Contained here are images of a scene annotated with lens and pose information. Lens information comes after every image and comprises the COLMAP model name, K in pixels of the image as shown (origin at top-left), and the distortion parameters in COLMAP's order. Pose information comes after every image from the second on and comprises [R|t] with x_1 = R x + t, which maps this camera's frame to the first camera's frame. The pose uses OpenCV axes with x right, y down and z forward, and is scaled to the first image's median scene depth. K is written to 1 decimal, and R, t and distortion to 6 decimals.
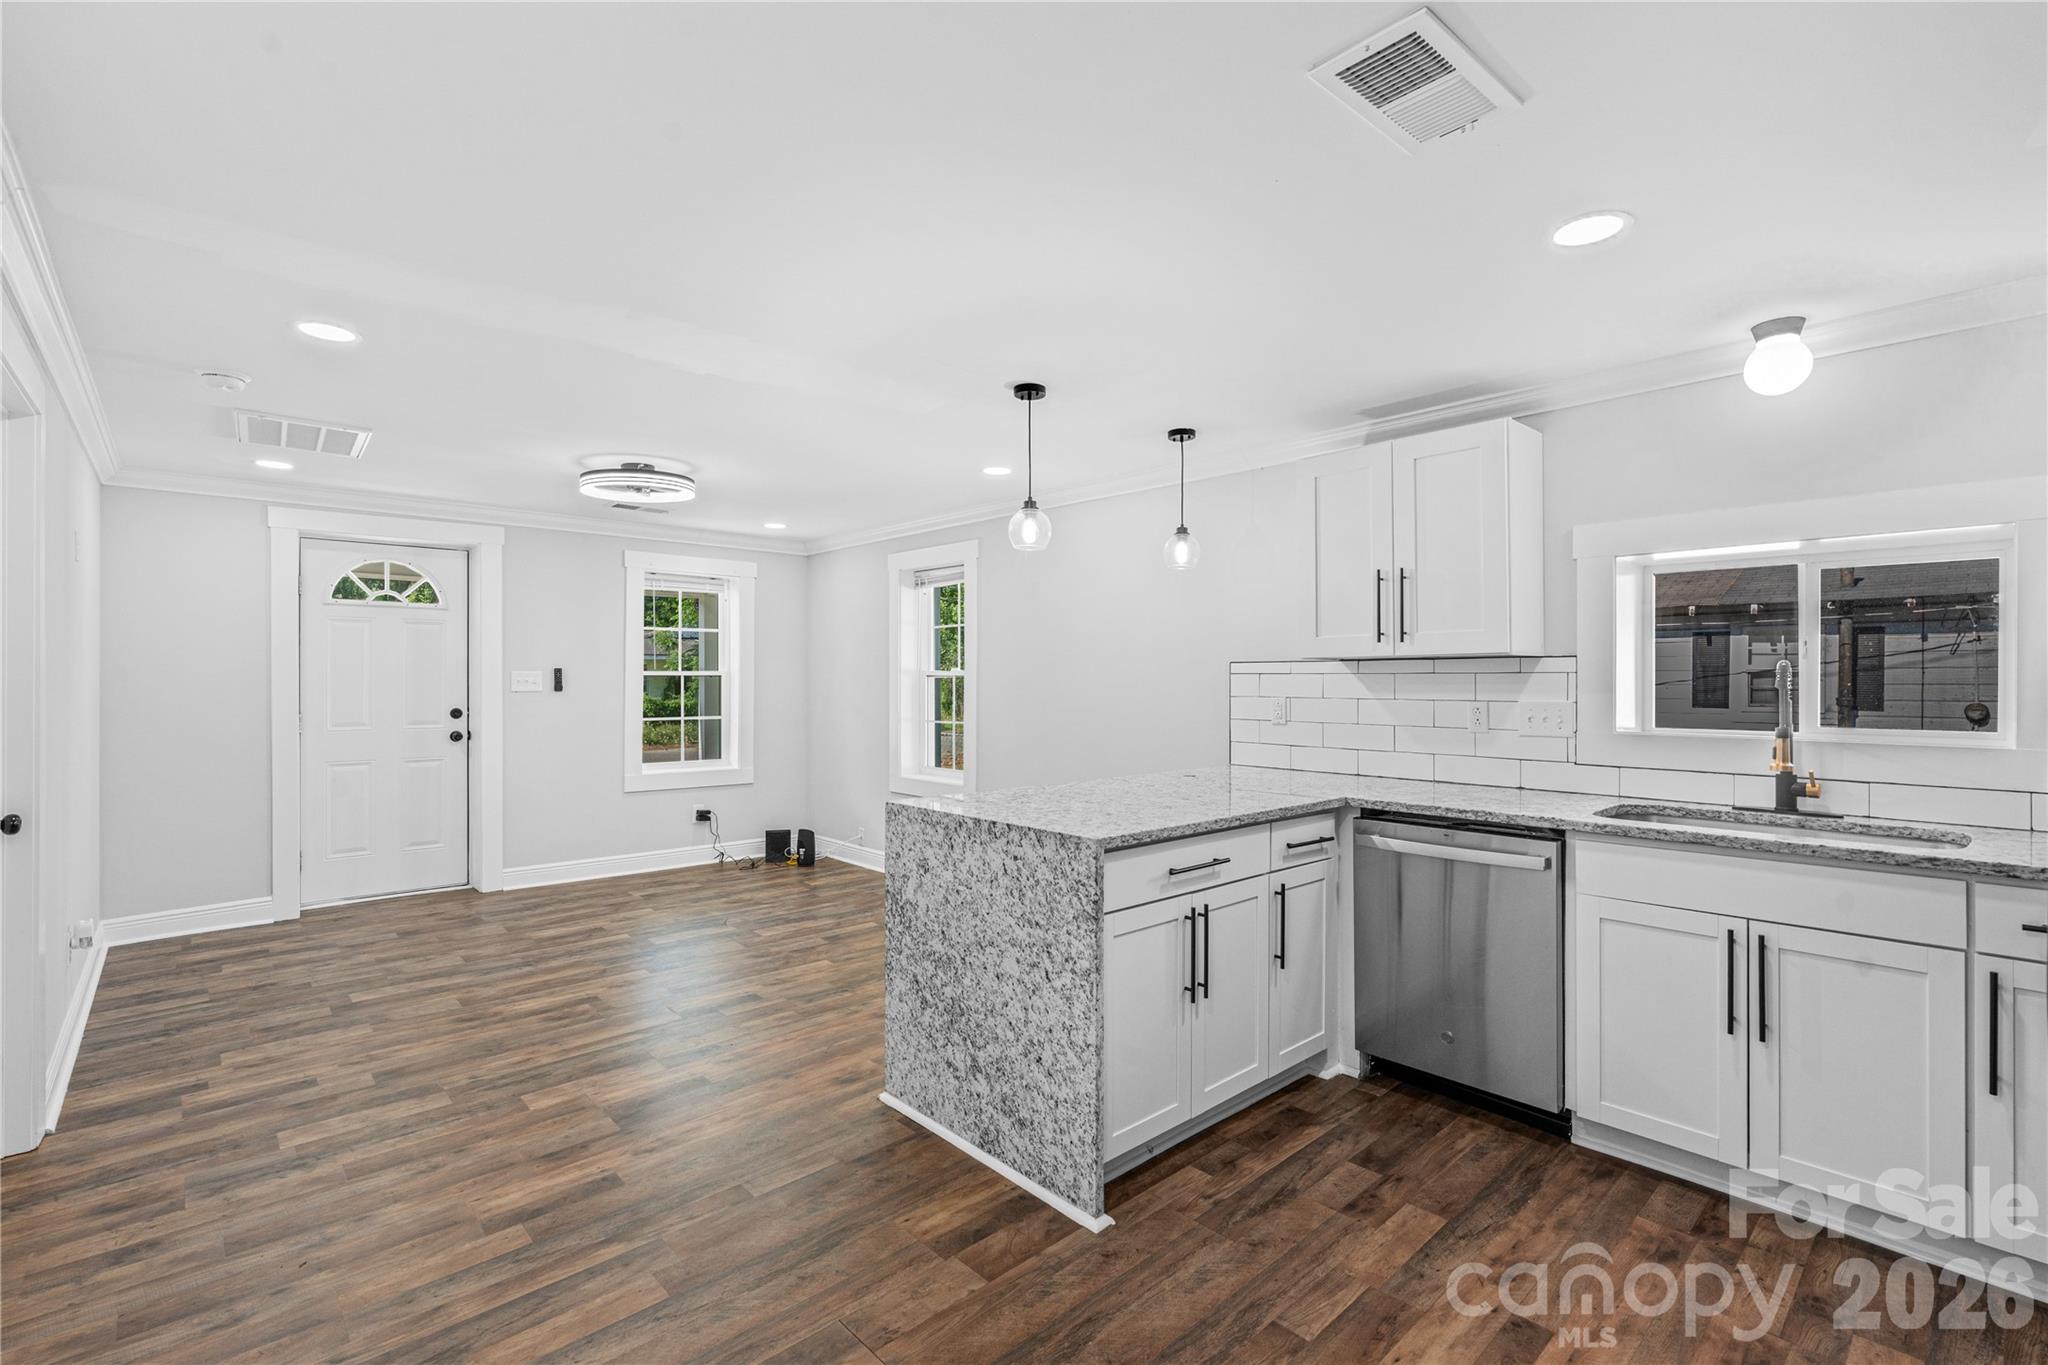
lens RADIAL K [[926.9, 0, 1017.8], [0, 926.9, 679.1], [0, 0, 1]] dist [0.002682, -0.000029]
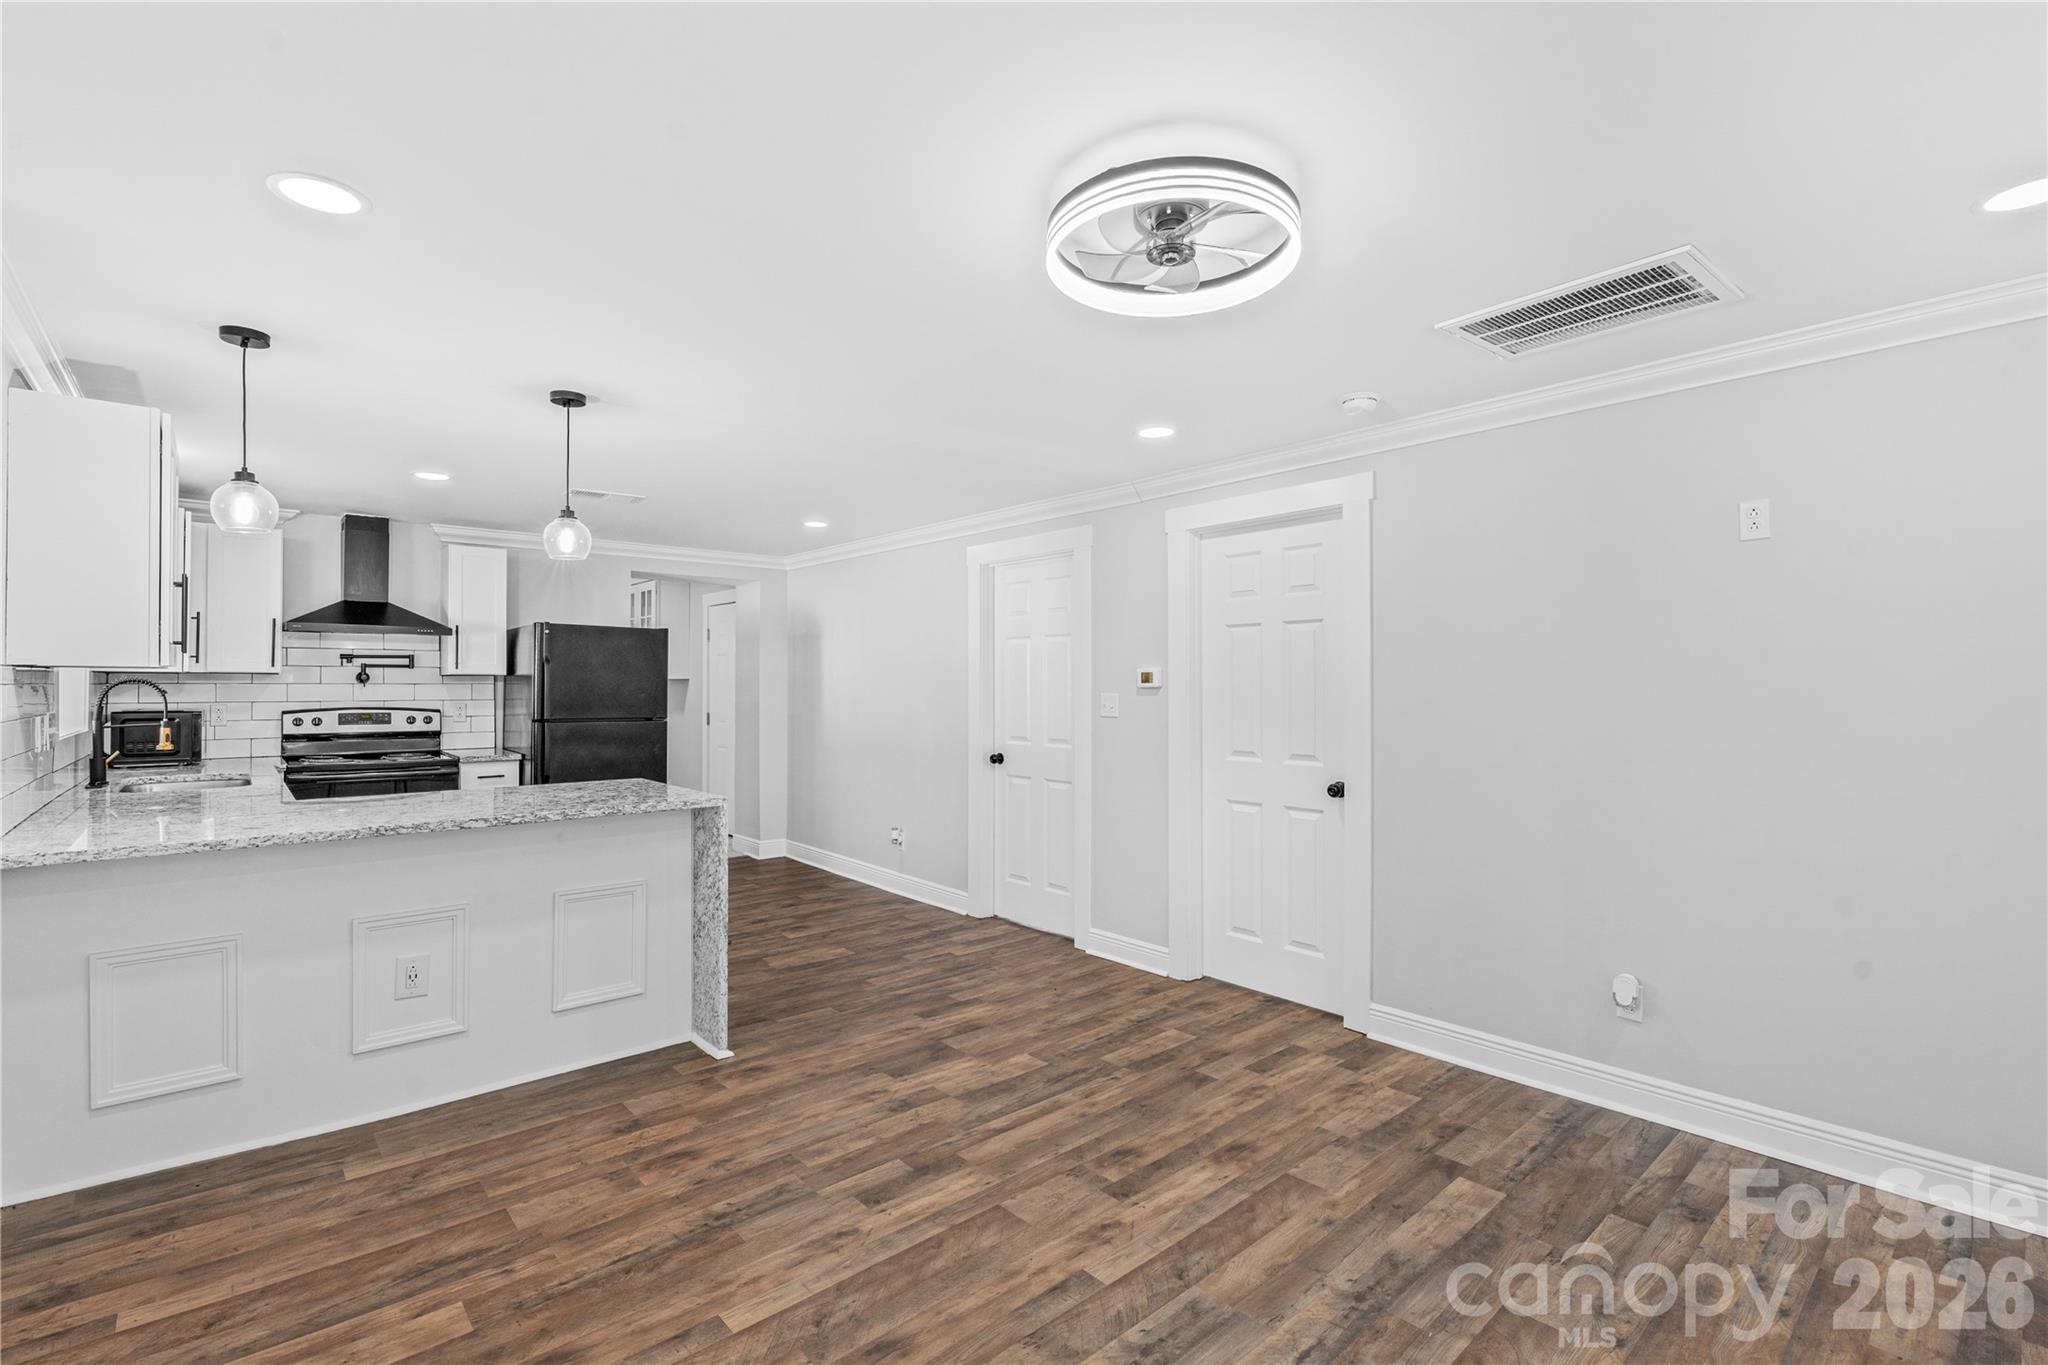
lens RADIAL K [[926.9, 0, 1024.2], [0, 926.9, 681.3], [0, 0, 1]] dist [0.002682, -0.000029]
pose [[-0.999969, -0.002469, 0.007471, -0.470337], [-0.002496, 0.999991, -0.003497, -0.009144], [-0.007462, -0.003516, -0.999966, 1.947497]]
